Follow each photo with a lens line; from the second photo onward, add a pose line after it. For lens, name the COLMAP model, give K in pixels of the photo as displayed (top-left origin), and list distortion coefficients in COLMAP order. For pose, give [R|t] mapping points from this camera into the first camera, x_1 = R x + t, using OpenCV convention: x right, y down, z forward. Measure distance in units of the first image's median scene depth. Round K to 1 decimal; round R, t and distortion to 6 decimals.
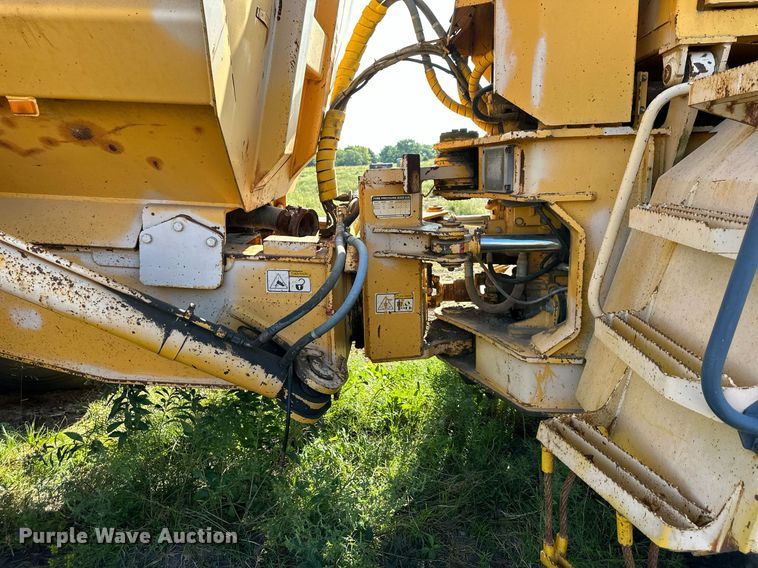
lens RADIAL K [[532.6, 0, 373.1], [0, 532.6, 291.2], [0, 0, 1]] dist [0.071814, -0.099006]
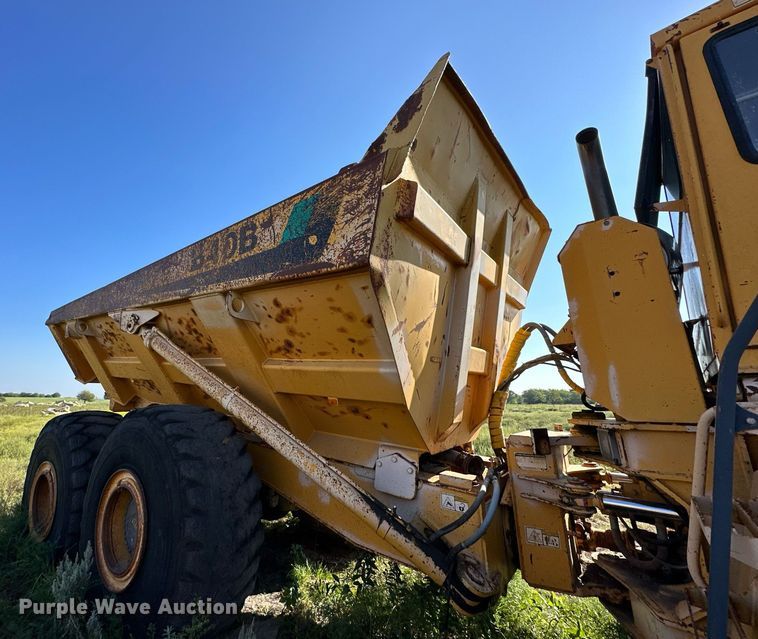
lens RADIAL K [[358.8, 0, 310.8], [0, 358.8, 304.0], [0, 0, 1]] dist [-0.001769, 0.000441]
pose [[0.786797, -0.126198, -0.604172, 0.240361], [-0.173166, 0.894423, -0.412335, -0.036649], [0.592422, 0.429046, 0.681877, -0.278086]]
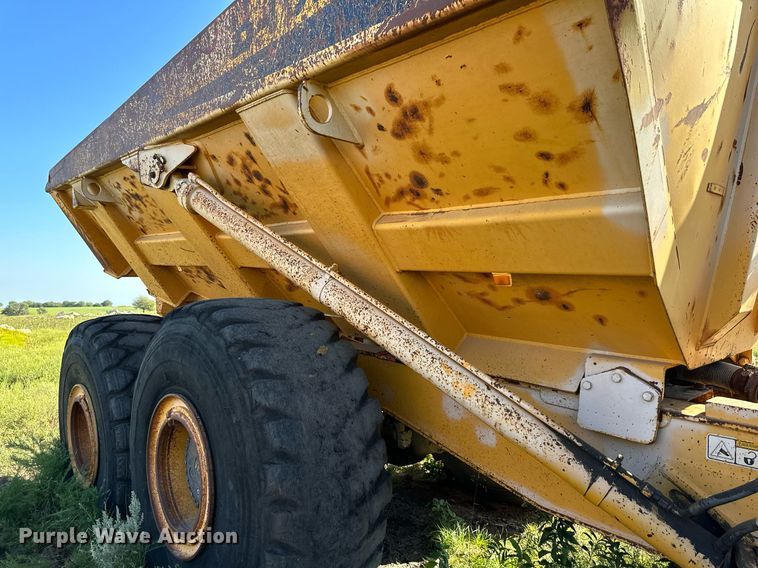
lens RADIAL K [[532.6, 0, 373.1], [0, 532.6, 291.2], [0, 0, 1]] dist [0.071814, -0.099006]
pose [[0.689822, 0.000919, -0.723978, 0.078367], [-0.172091, 0.971545, -0.162739, -0.029315], [0.703228, 0.236851, 0.670352, -0.097825]]
